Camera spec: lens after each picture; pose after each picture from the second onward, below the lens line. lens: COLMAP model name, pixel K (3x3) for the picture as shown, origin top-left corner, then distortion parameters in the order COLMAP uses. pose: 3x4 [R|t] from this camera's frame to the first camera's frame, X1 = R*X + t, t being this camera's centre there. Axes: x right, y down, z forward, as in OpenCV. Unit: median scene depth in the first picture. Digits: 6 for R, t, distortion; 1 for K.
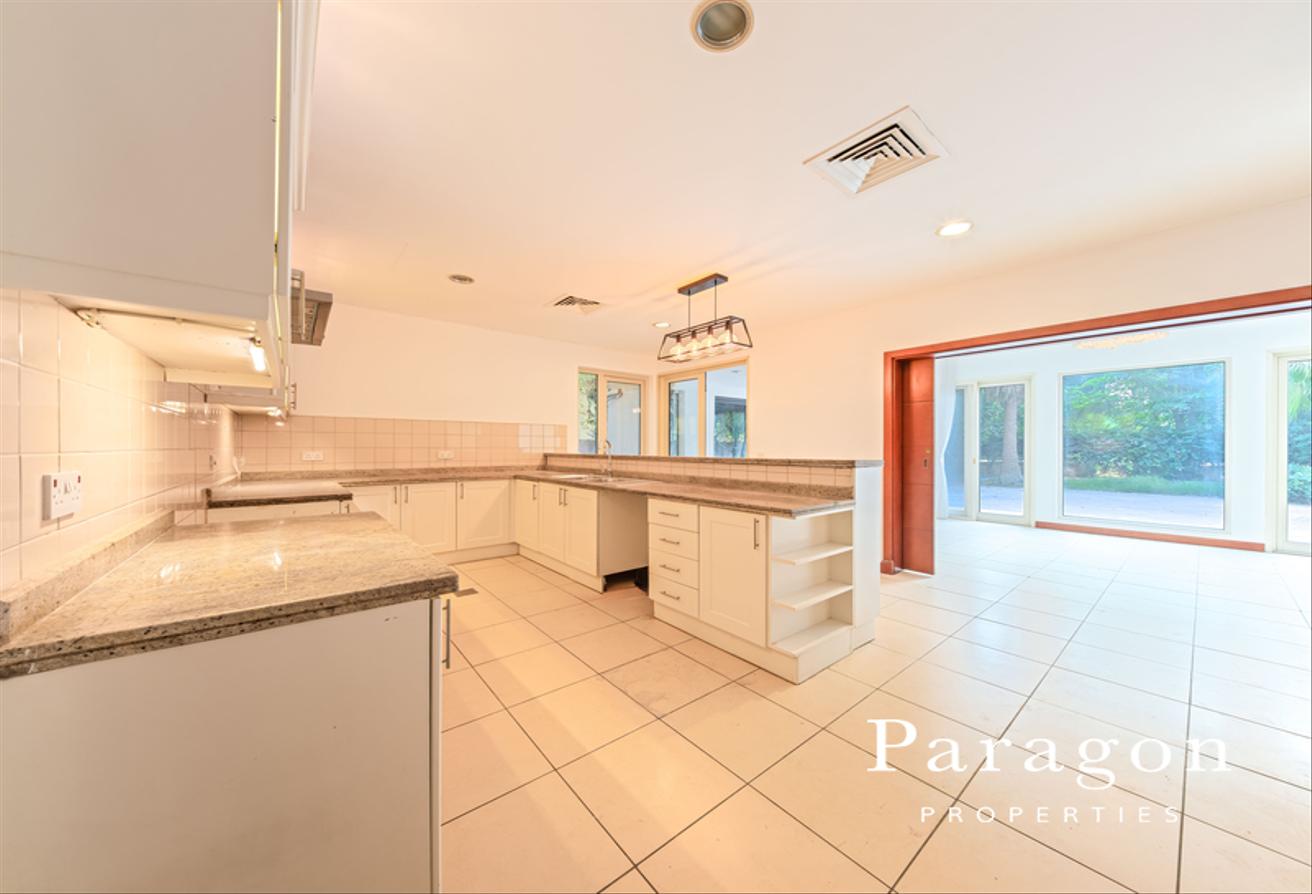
lens RADIAL K [[447.9, 0, 659.0], [0, 447.9, 449.3], [0, 0, 1]] dist [0.004710, -0.000331]
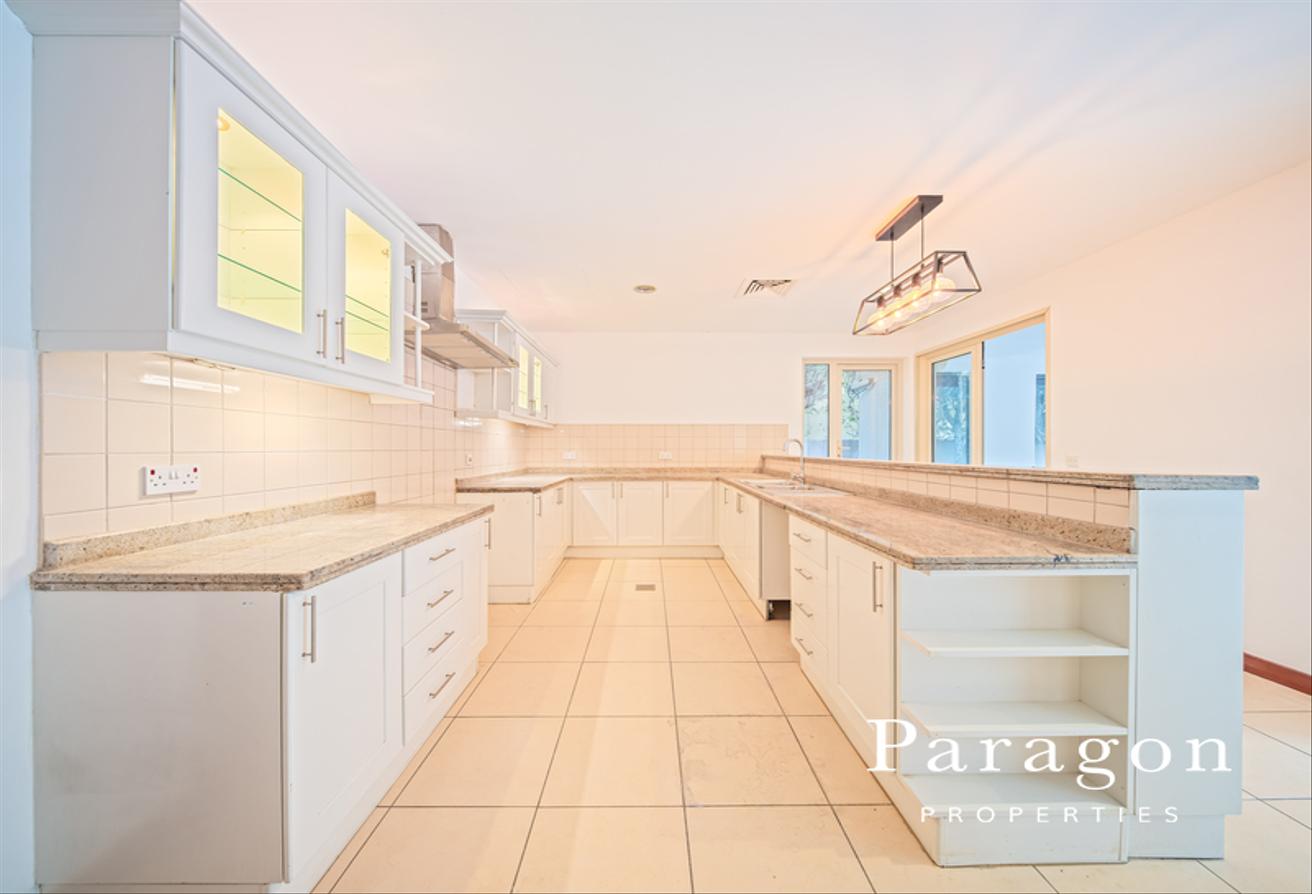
lens RADIAL K [[447.9, 0, 659.0], [0, 447.9, 449.3], [0, 0, 1]] dist [0.004710, -0.000331]
pose [[0.778830, 0.000024, -0.627236, 0.247523], [-0.001593, 0.999997, -0.001940, -0.001190], [0.627234, 0.002511, 0.778827, 0.211181]]
